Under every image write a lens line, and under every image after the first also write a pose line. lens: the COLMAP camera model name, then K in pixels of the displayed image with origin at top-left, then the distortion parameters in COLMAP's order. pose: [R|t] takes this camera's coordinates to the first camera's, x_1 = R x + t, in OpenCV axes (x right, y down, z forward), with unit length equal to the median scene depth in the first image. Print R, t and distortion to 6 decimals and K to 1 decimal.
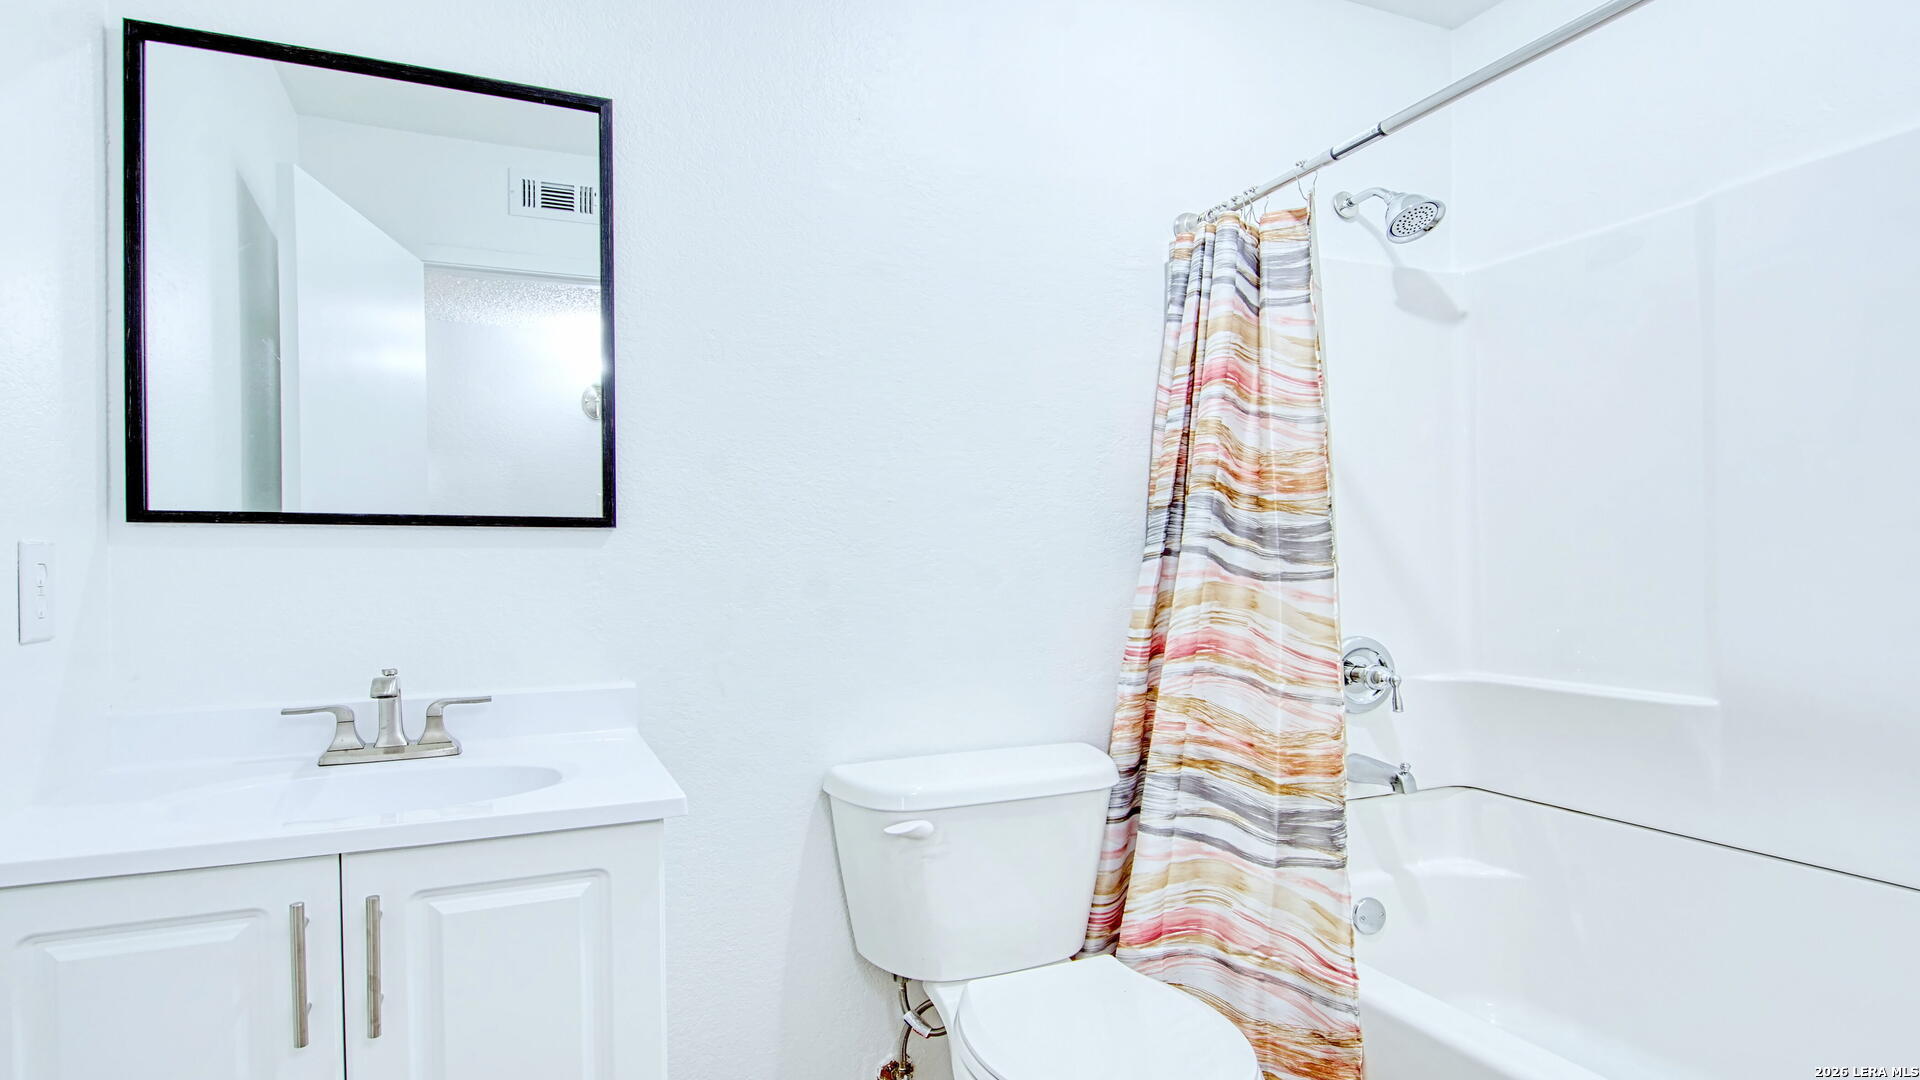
lens RADIAL K [[1057.3, 0, 960.1], [0, 1057.3, 556.0], [0, 0, 1]] dist [0.011619, -0.011017]
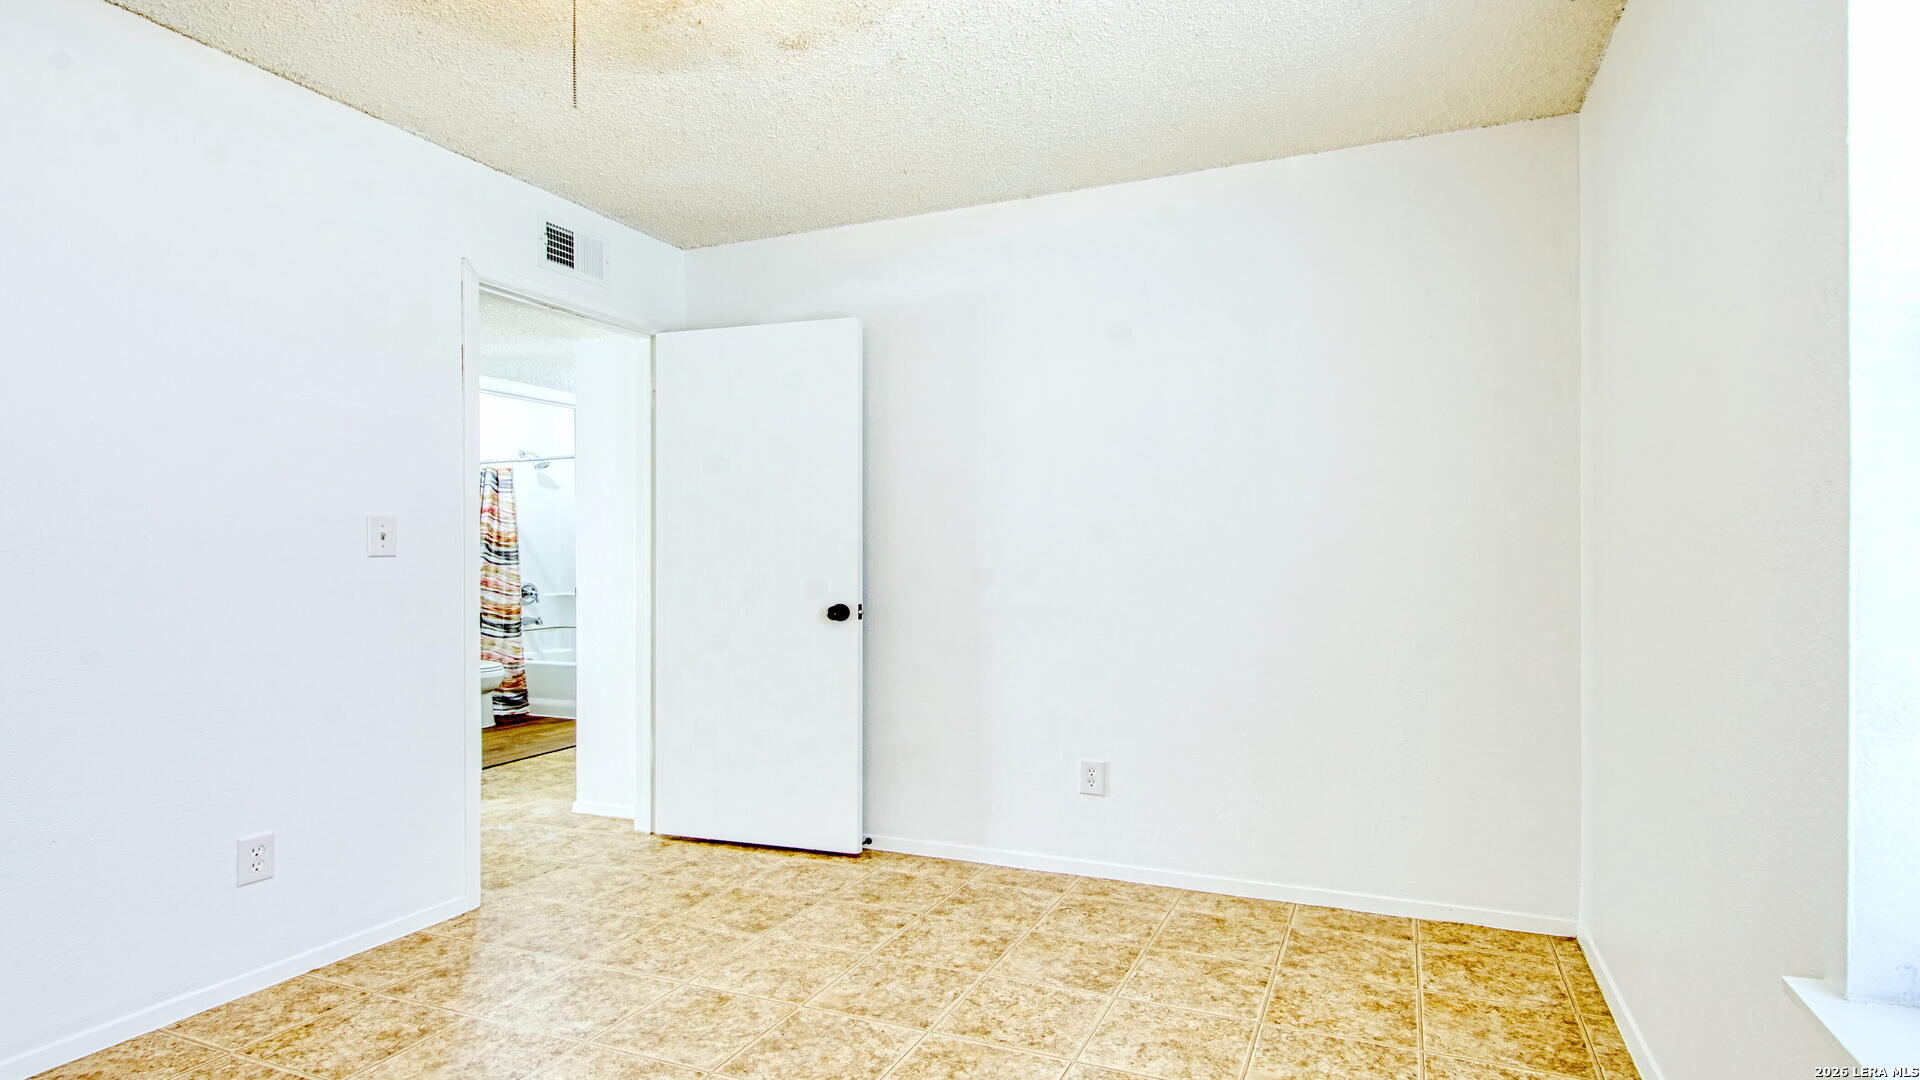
lens RADIAL K [[1057.3, 0, 959.9], [0, 1057.3, 556.2], [0, 0, 1]] dist [0.011619, -0.011017]
pose [[0.748379, 0.002349, 0.663267, -0.994905], [0.000284, 0.999993, -0.003862, 0.006155], [-0.663271, 0.003078, 0.748373, -2.928082]]
